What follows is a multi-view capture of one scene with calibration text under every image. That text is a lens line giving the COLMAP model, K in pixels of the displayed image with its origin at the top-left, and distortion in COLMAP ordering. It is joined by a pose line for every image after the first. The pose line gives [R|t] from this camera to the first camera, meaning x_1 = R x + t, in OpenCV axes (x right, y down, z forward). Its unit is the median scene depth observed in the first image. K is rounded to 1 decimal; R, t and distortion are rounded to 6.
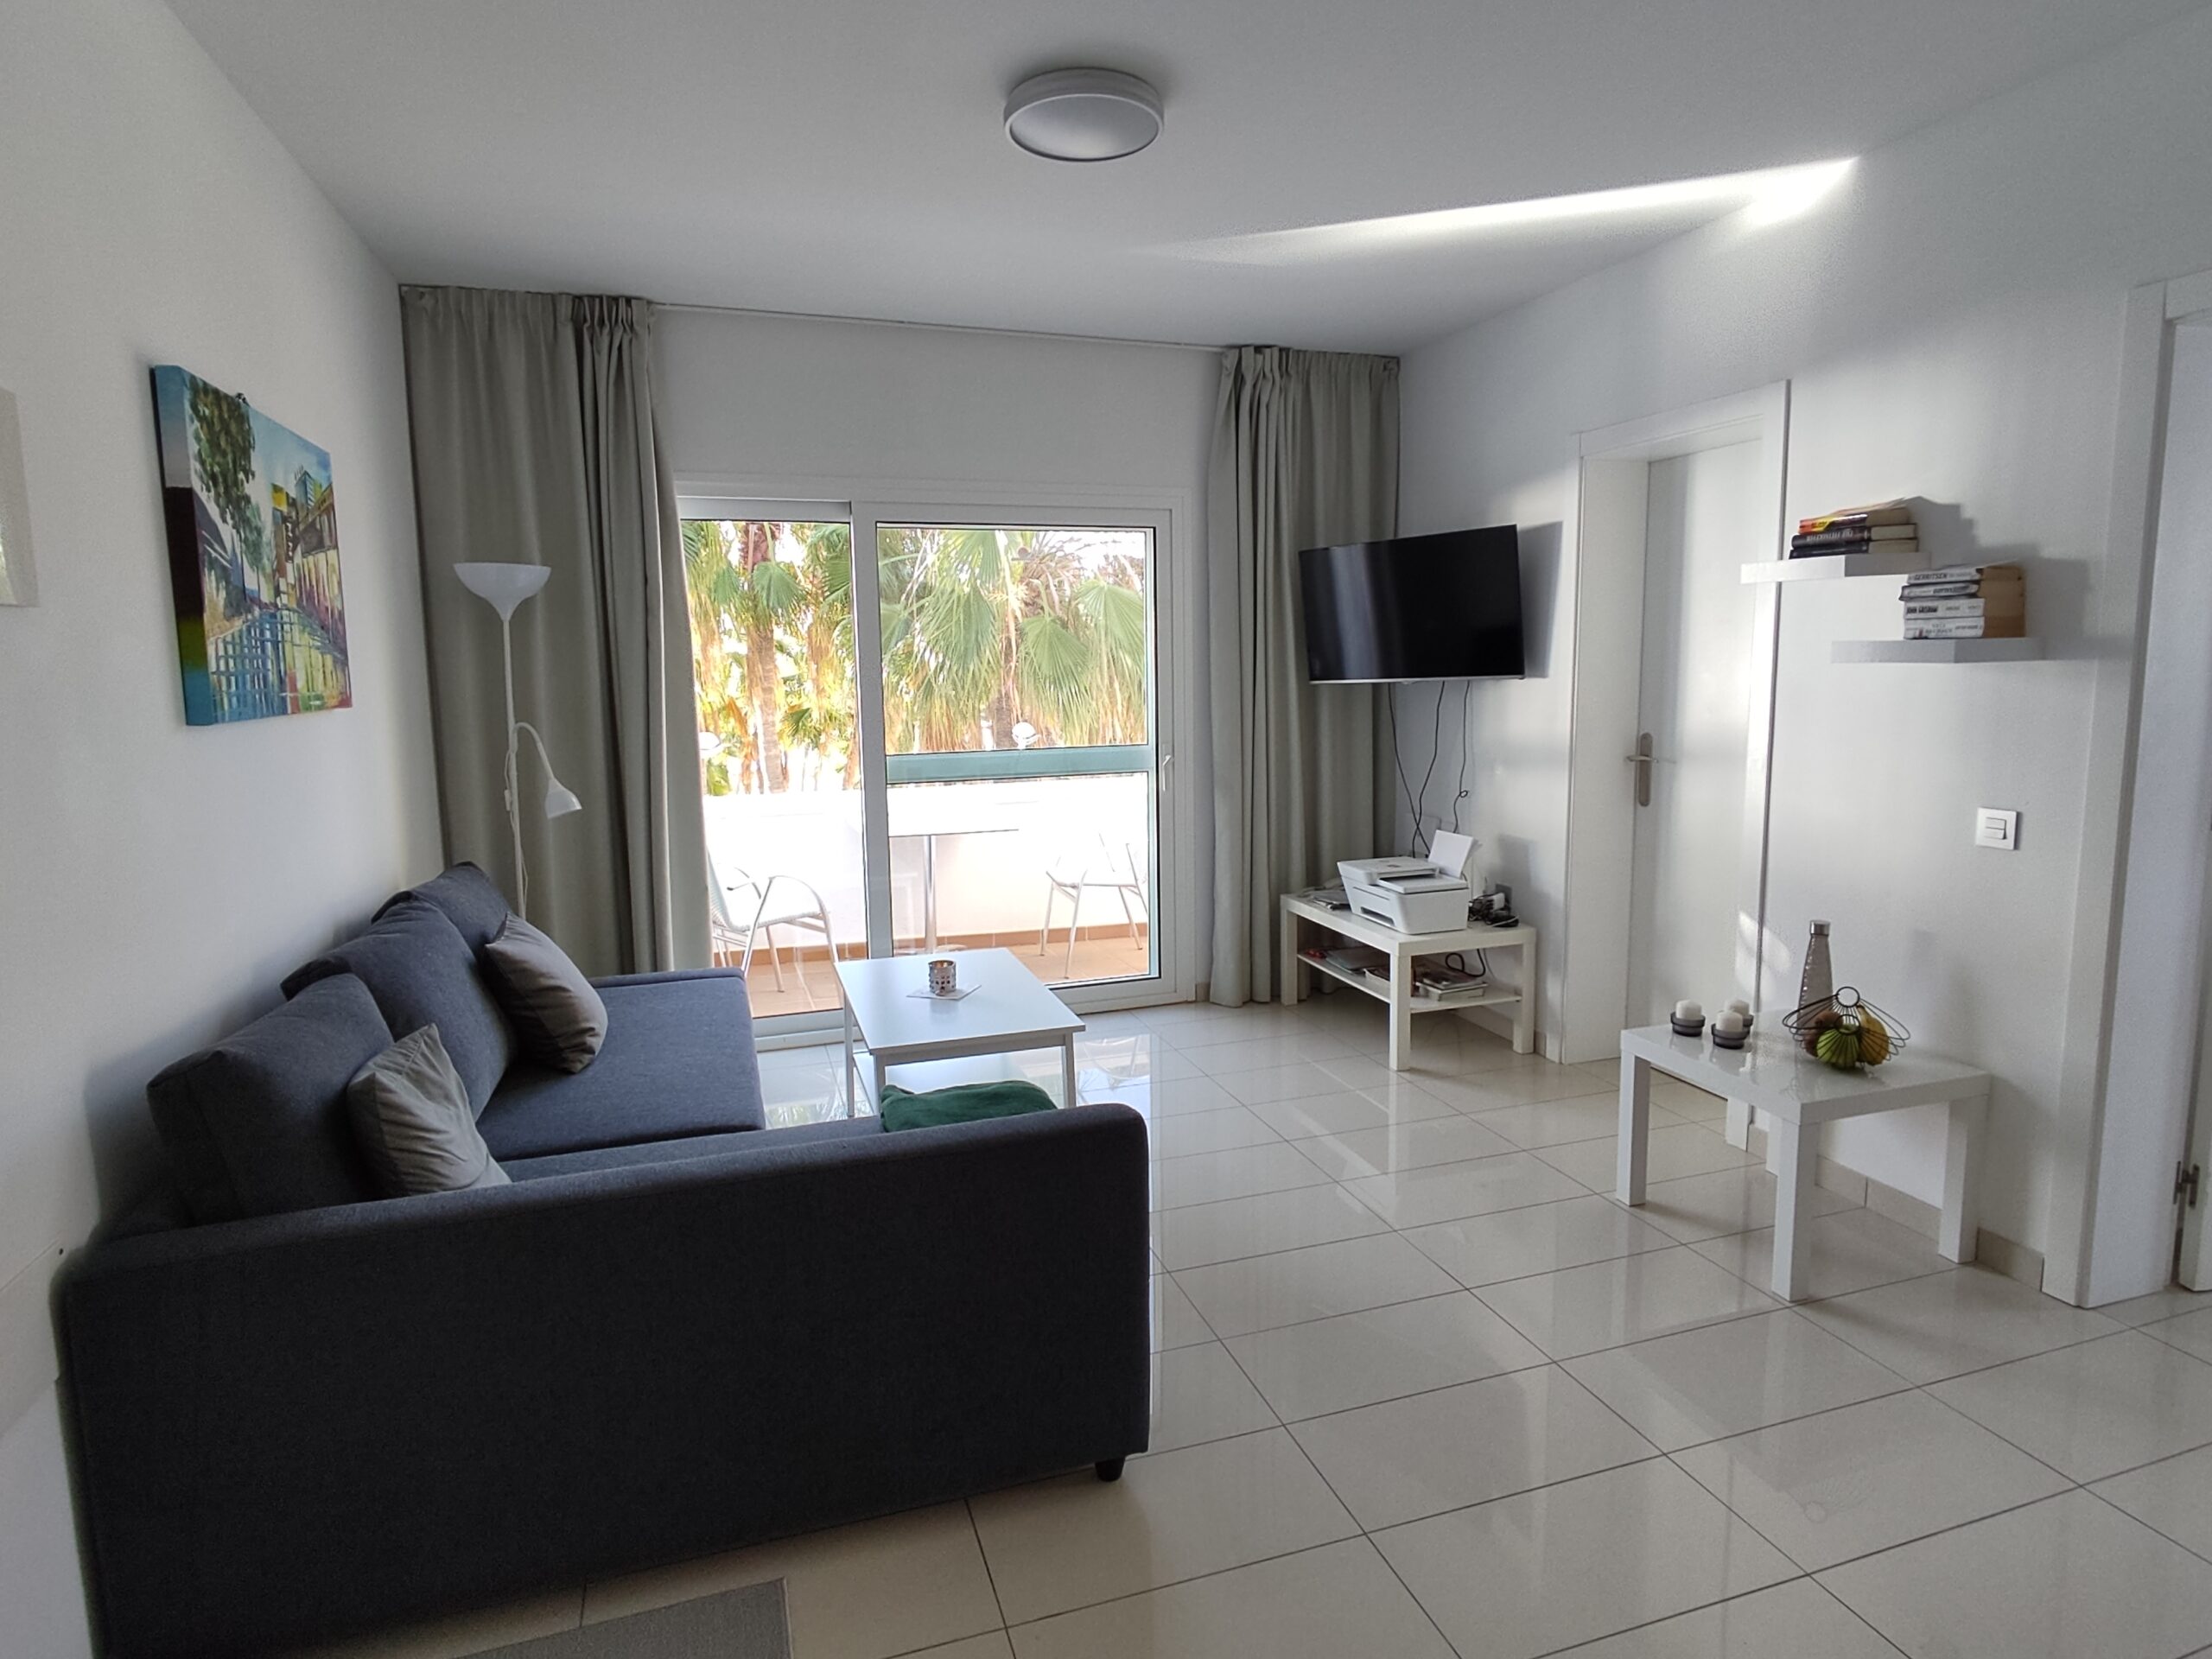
lens RADIAL K [[1238.0, 0, 1106.0], [0, 1238.0, 829.5], [0, 0, 1]] dist [-0.004284, -0.000739]
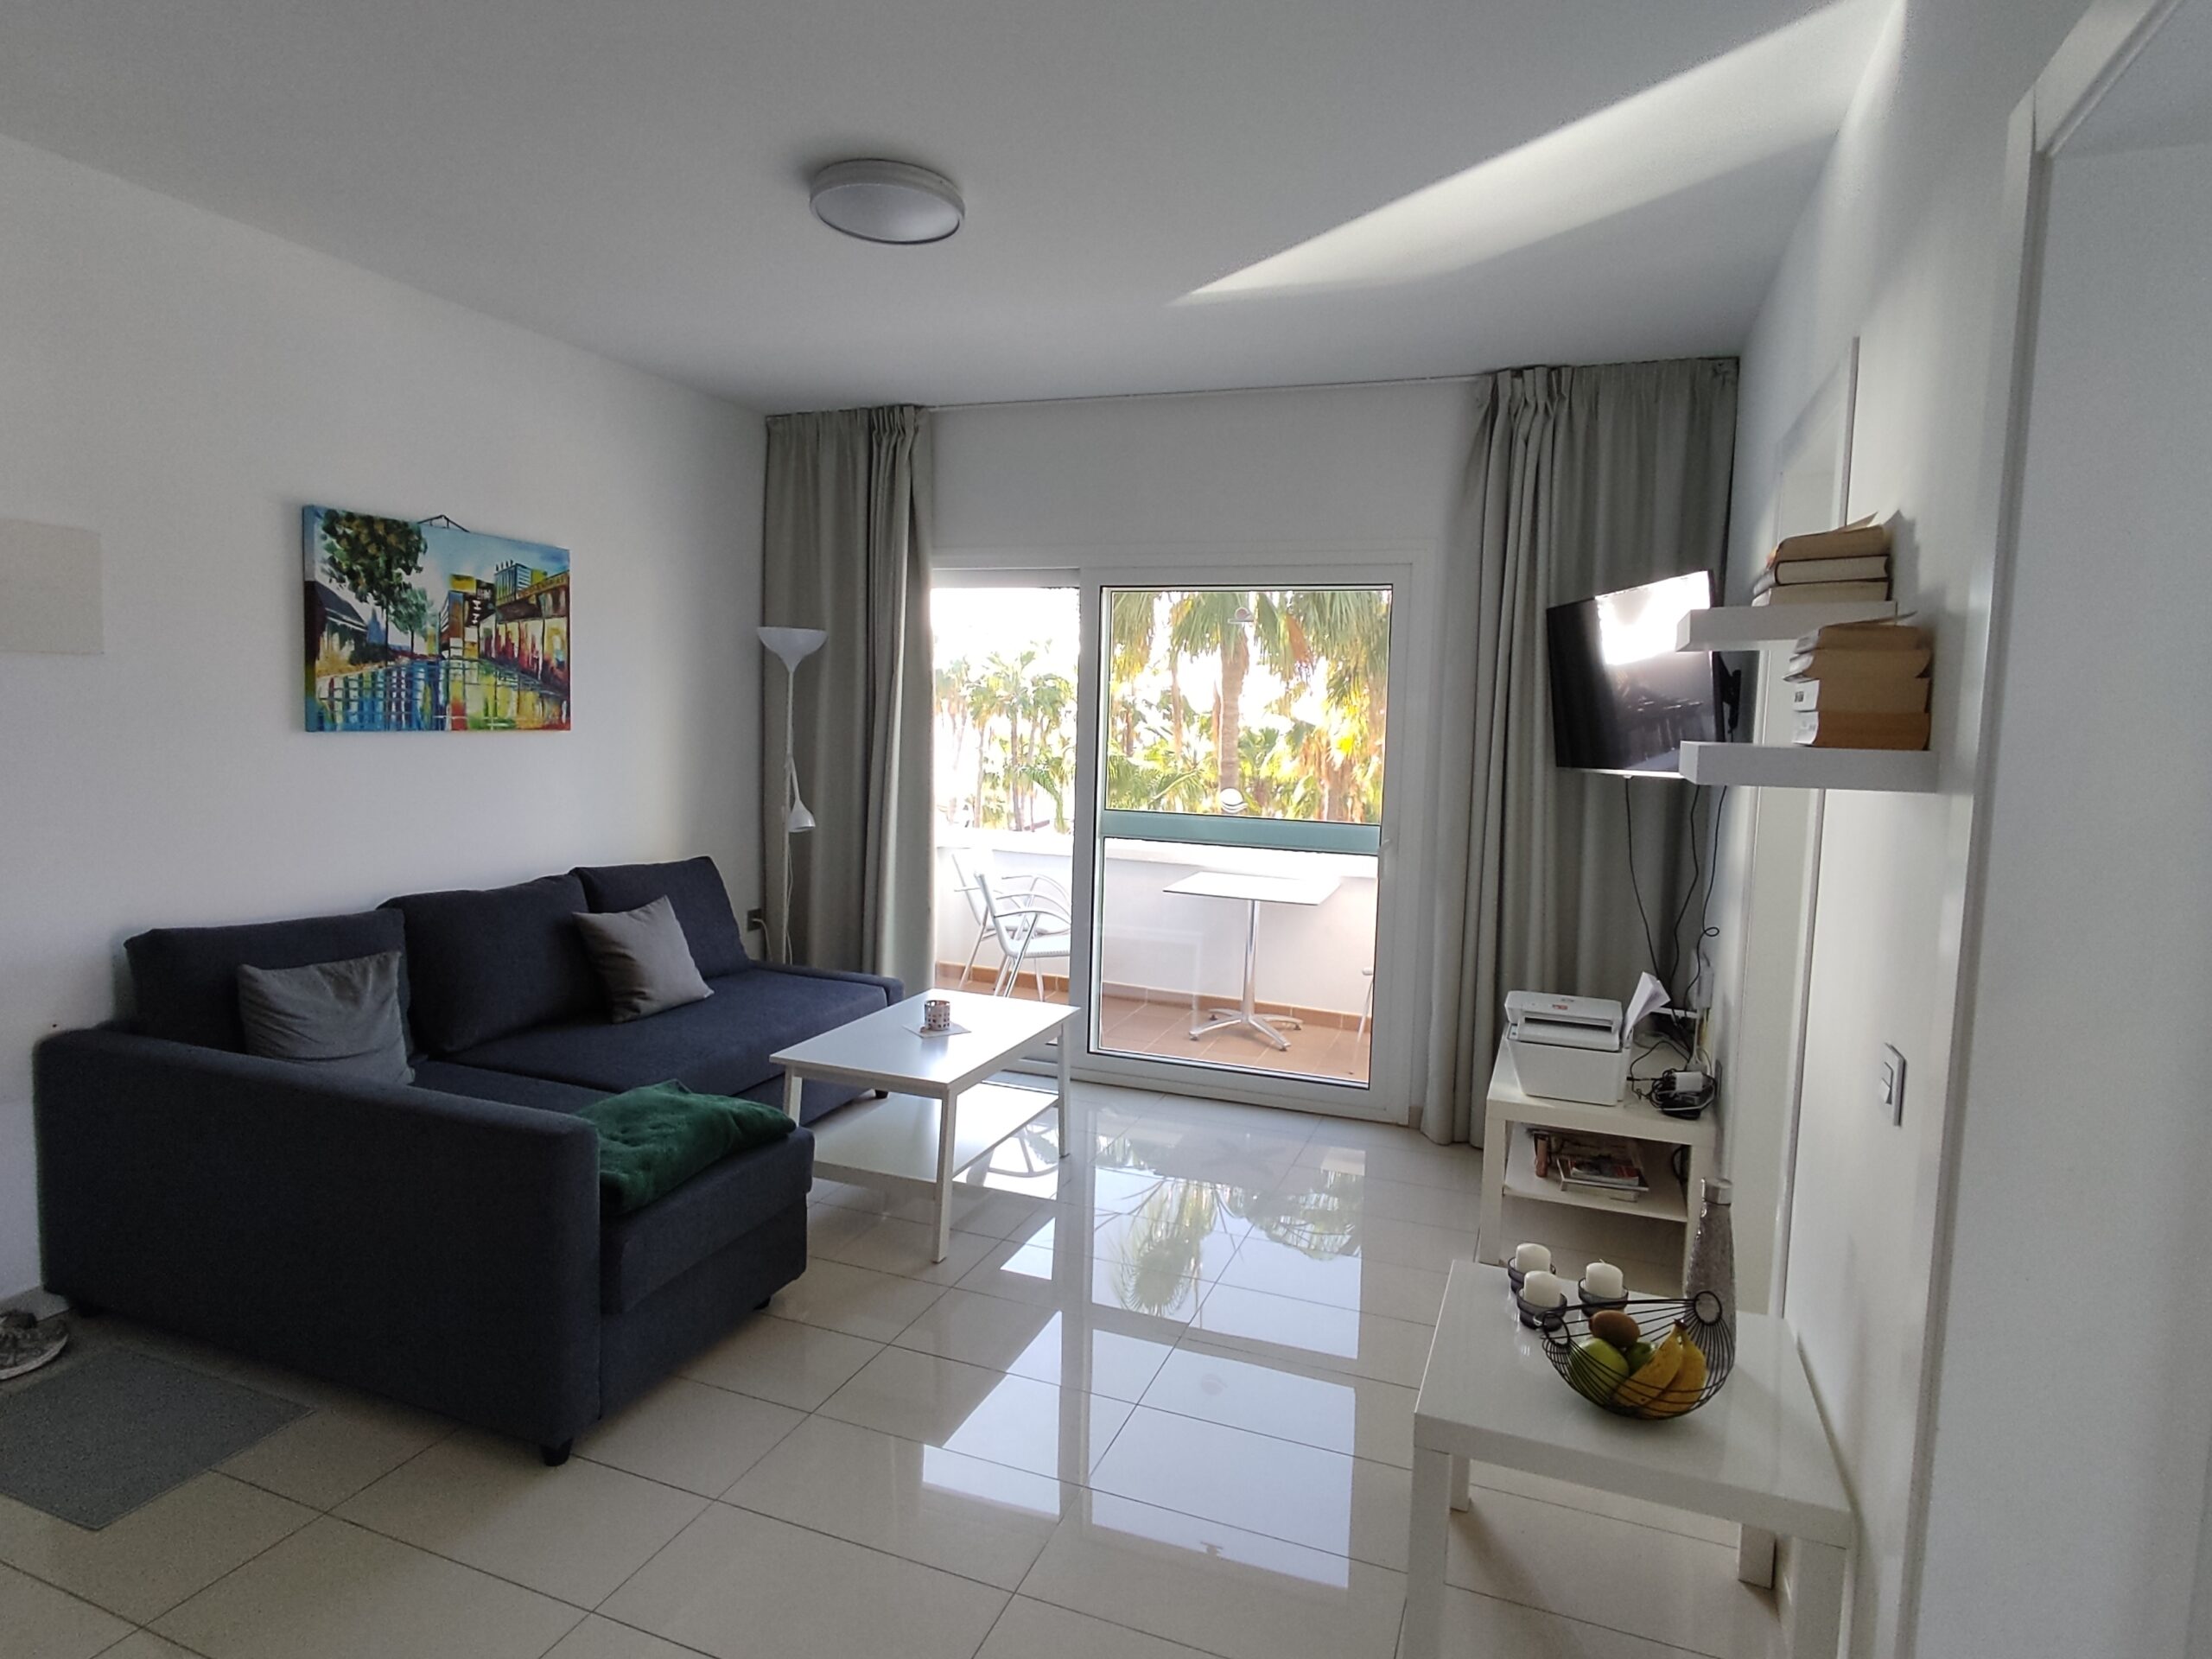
lens RADIAL K [[1247.4, 0, 1101.3], [0, 1247.4, 812.1], [0, 0, 1]] dist [0.000801, 0.000026]
pose [[0.771729, 0.090631, -0.629460, 0.751513], [-0.128679, 0.991573, -0.014994, -0.065277], [0.622797, 0.092570, 0.776888, 0.300916]]
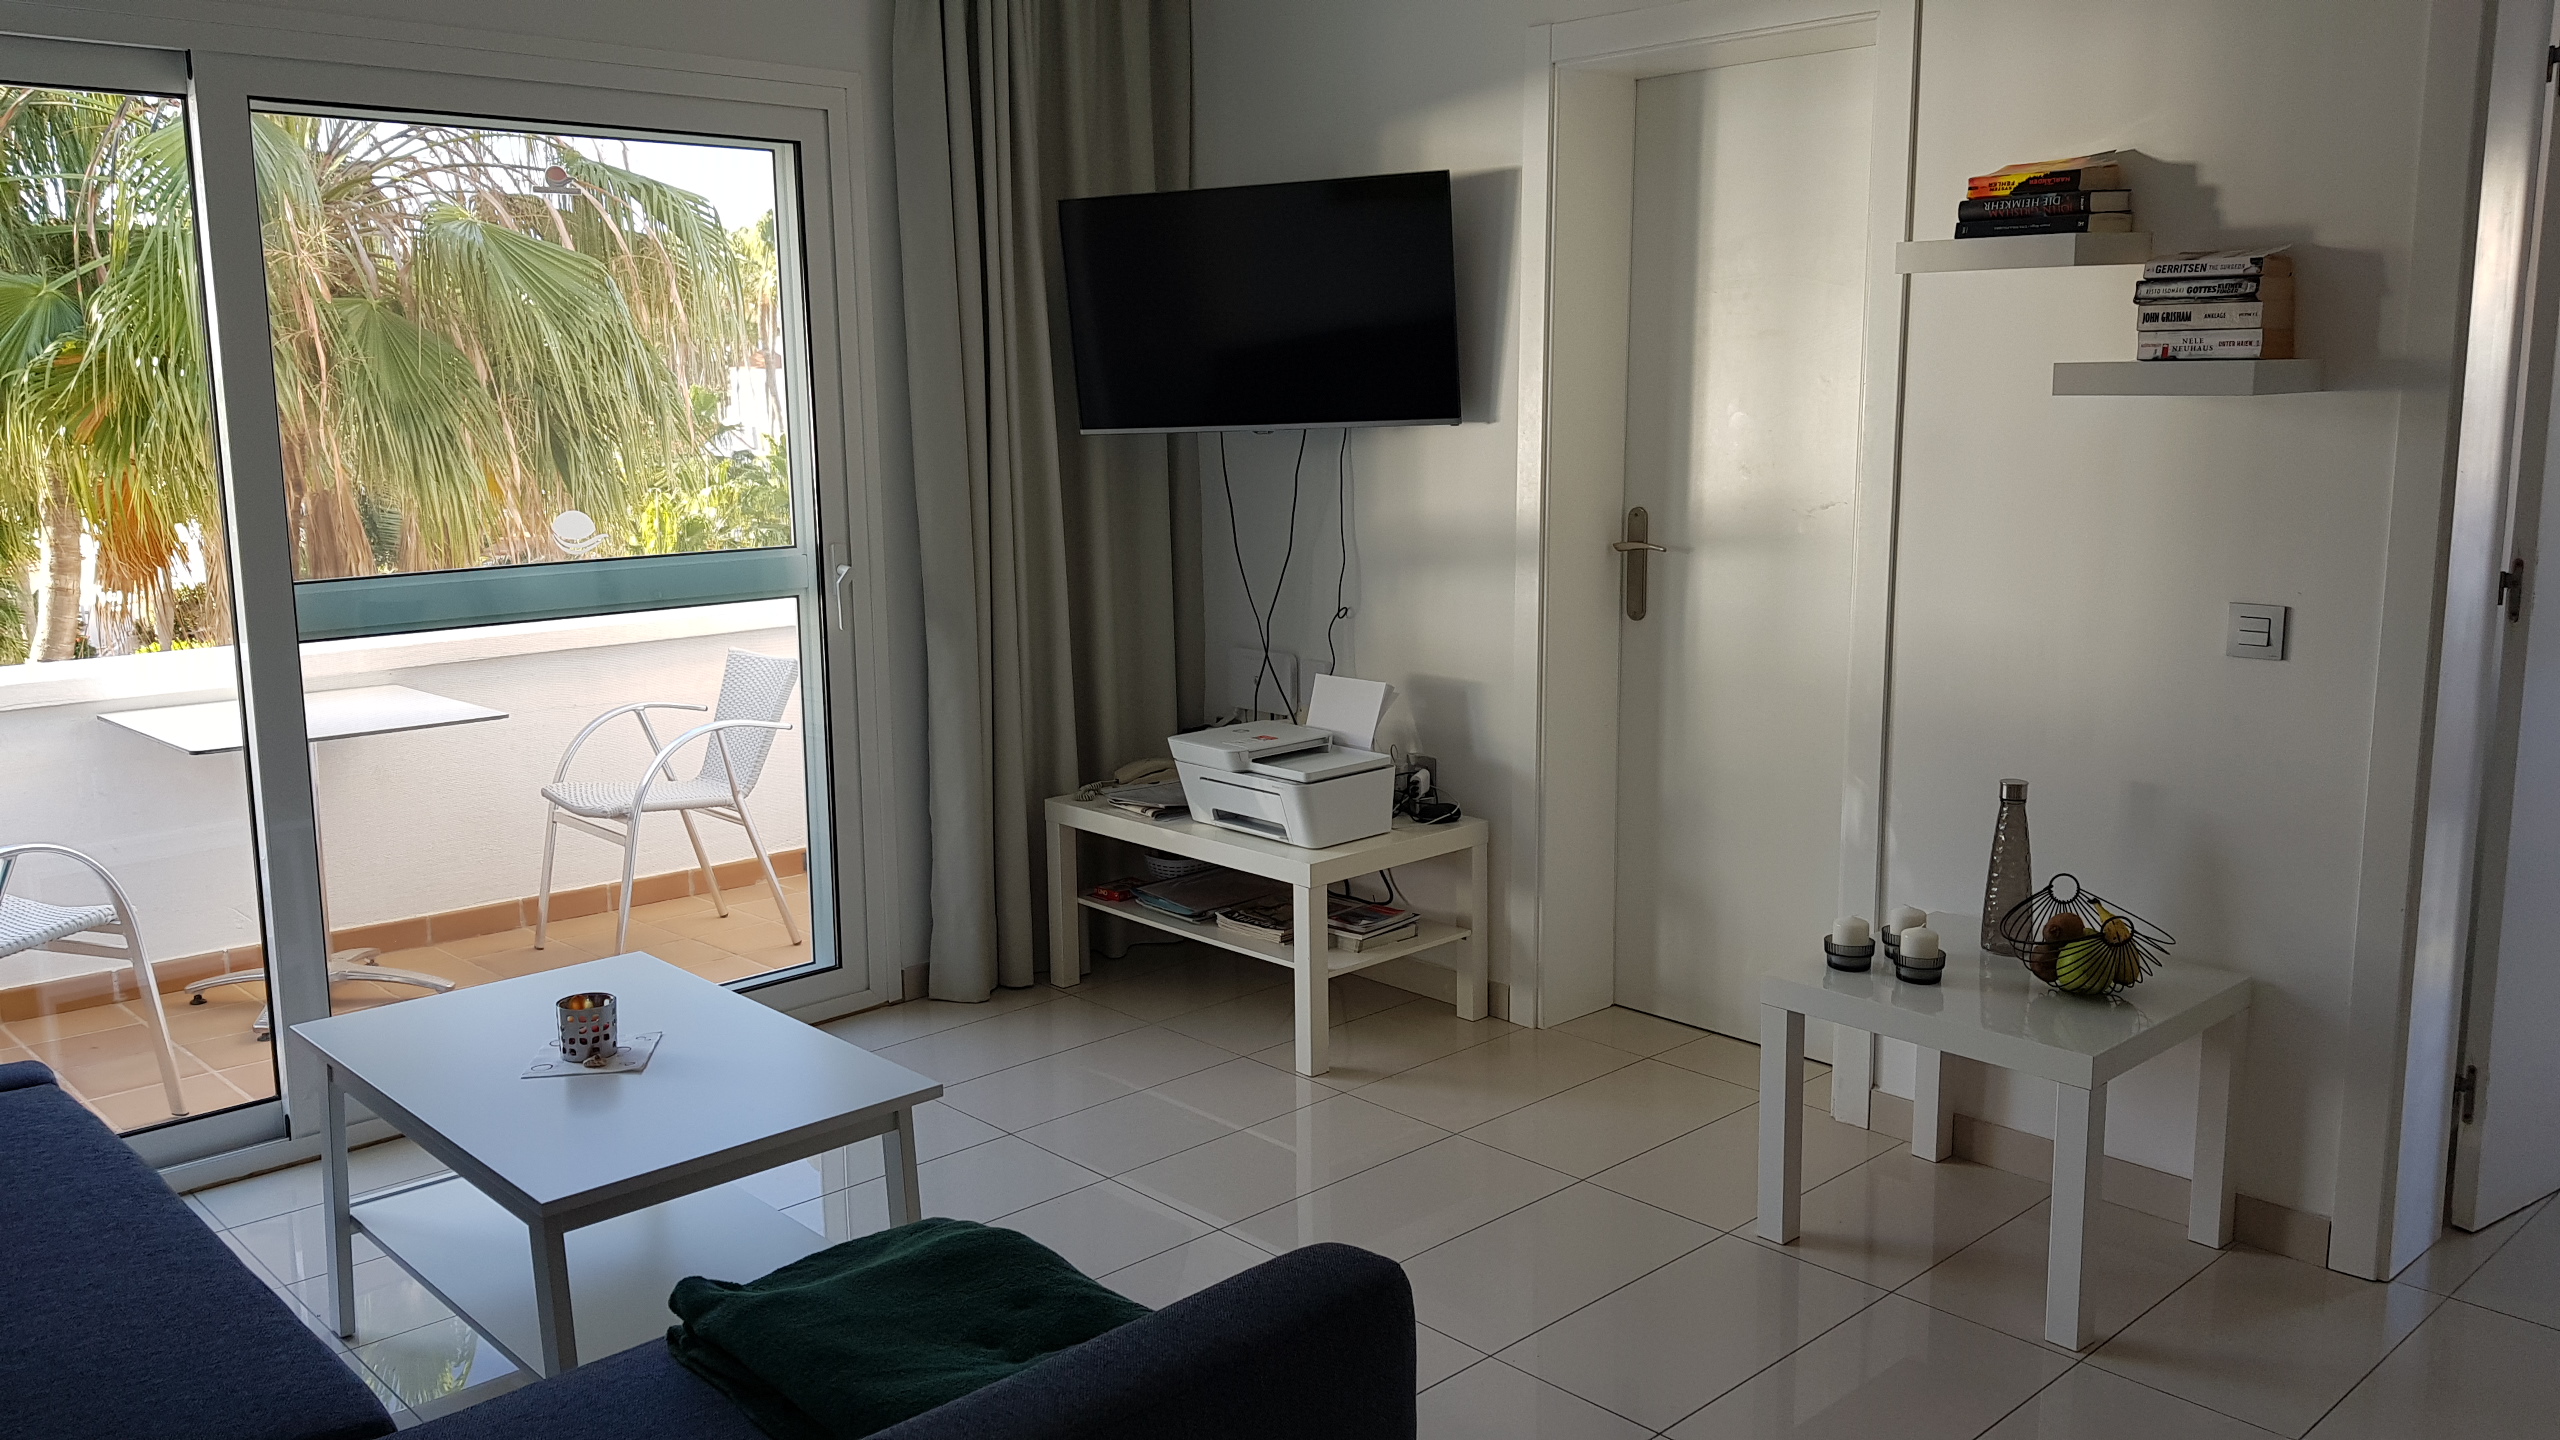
lens RADIAL K [[1979.9, 0, 1269.2], [0, 1979.9, 729.2], [0, 0, 1]] dist [0.055298, -0.113927]
pose [[0.904743, -0.067635, 0.420553, -0.255689], [0.054351, 0.997574, 0.043507, -0.024097], [-0.422476, -0.016505, 0.906224, 0.196826]]
